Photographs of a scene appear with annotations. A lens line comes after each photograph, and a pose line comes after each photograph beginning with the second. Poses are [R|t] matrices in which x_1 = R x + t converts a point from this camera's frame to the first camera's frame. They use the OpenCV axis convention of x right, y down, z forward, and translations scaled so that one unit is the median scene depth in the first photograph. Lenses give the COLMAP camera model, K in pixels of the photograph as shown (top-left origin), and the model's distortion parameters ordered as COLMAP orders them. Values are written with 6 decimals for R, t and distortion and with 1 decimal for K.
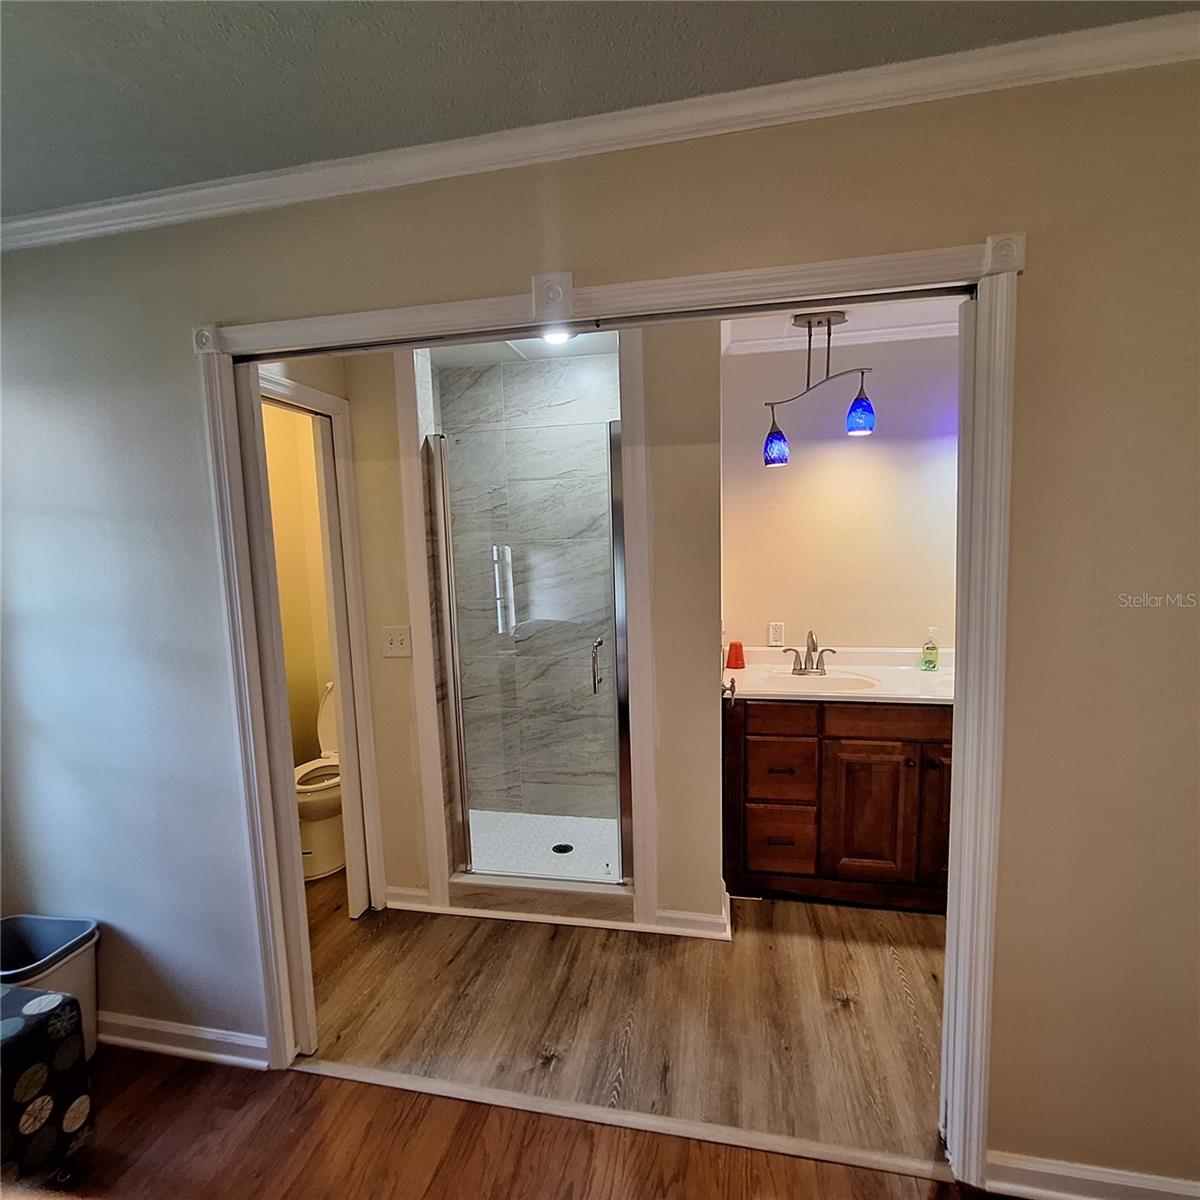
lens RADIAL K [[630.6, 0, 601.2], [0, 630.6, 612.3], [0, 0, 1]] dist [0.001984, -0.001874]
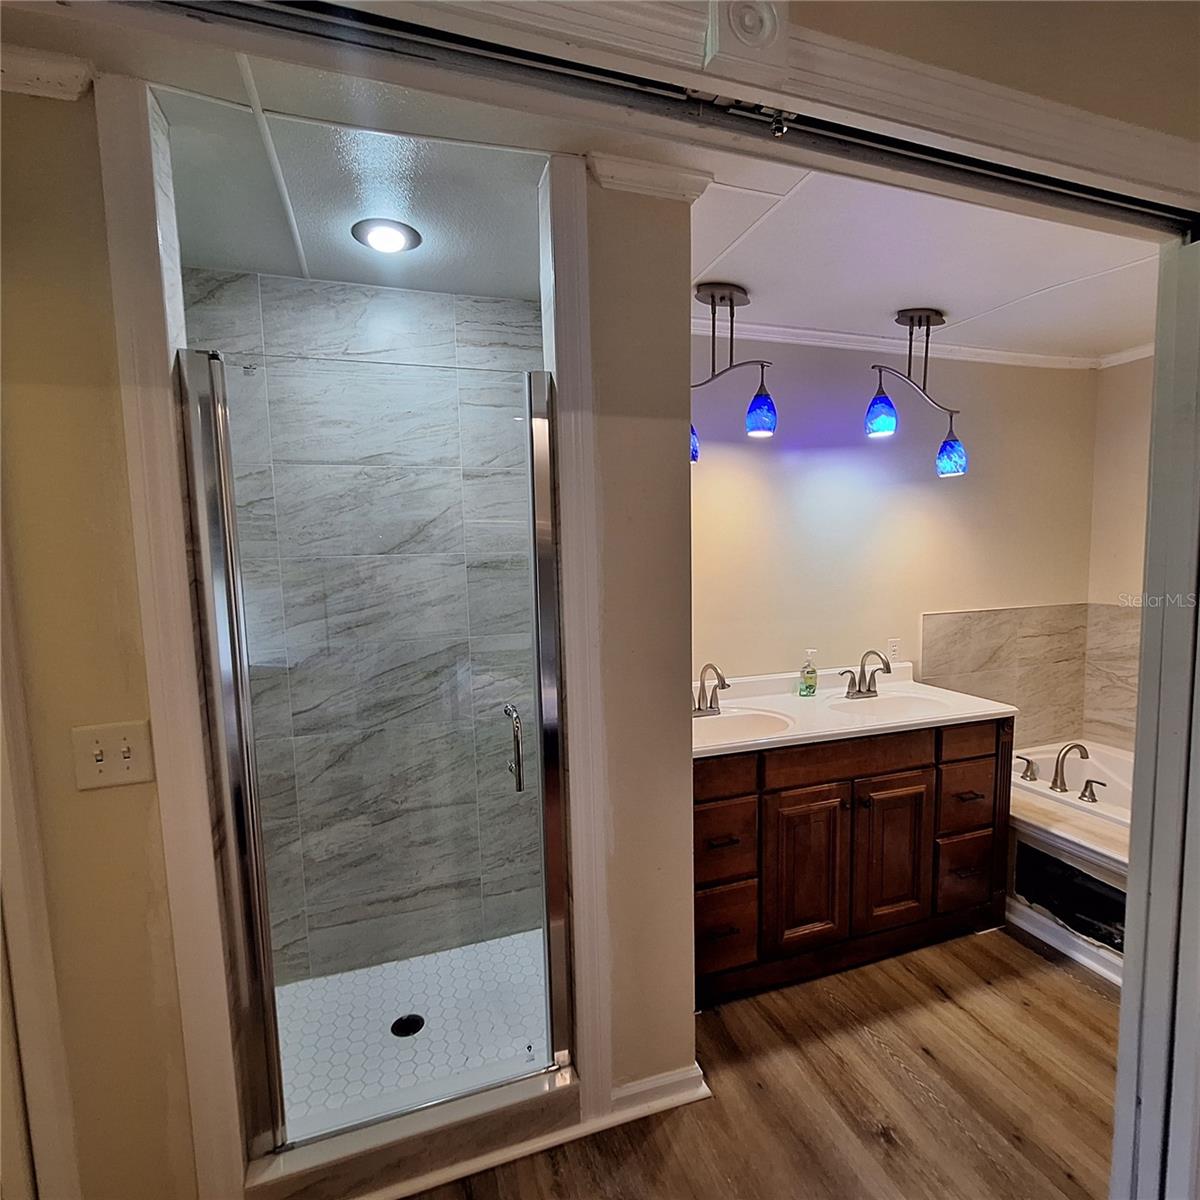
lens RADIAL K [[630.6, 0, 595.2], [0, 630.6, 614.2], [0, 0, 1]] dist [0.001984, -0.001874]
pose [[0.865659, -0.040543, 0.498990, -0.240322], [0.056544, 0.998256, -0.016984, -0.034234], [-0.497431, 0.042917, 0.866441, 0.376359]]
